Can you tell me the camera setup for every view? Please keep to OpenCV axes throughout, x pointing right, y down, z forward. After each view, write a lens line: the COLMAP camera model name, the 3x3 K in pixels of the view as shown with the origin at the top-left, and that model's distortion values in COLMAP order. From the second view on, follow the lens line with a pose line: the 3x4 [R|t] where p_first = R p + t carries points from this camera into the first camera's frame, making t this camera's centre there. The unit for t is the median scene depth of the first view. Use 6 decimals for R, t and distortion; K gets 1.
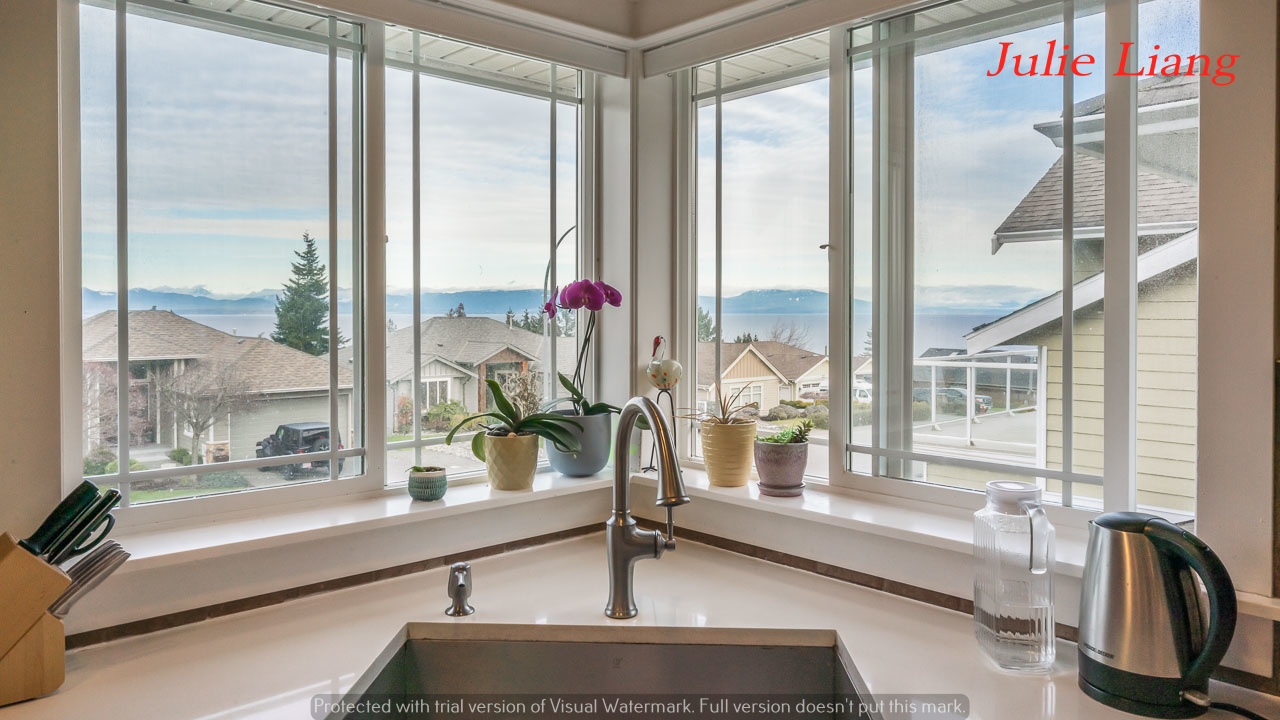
lens RADIAL K [[886.3, 0, 634.6], [0, 886.3, 349.1], [0, 0, 1]] dist [0.012902, 0.004038]
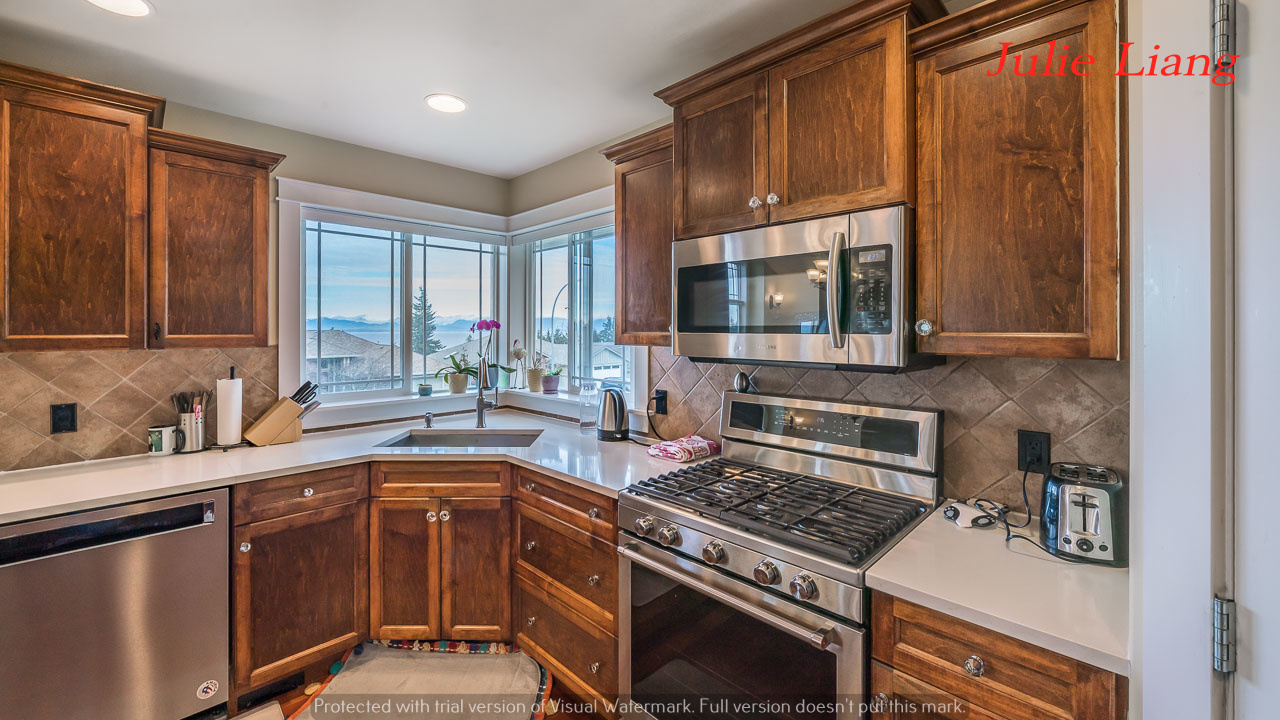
lens RADIAL K [[500.4, 0, 628.7], [0, 500.4, 330.8], [0, 0, 1]] dist [-0.000580, -0.000027]
pose [[0.999237, -0.003789, 0.038884, 0.352715], [0.005330, 0.999201, -0.039608, 0.024696], [-0.038703, 0.039785, 0.998458, -0.636372]]
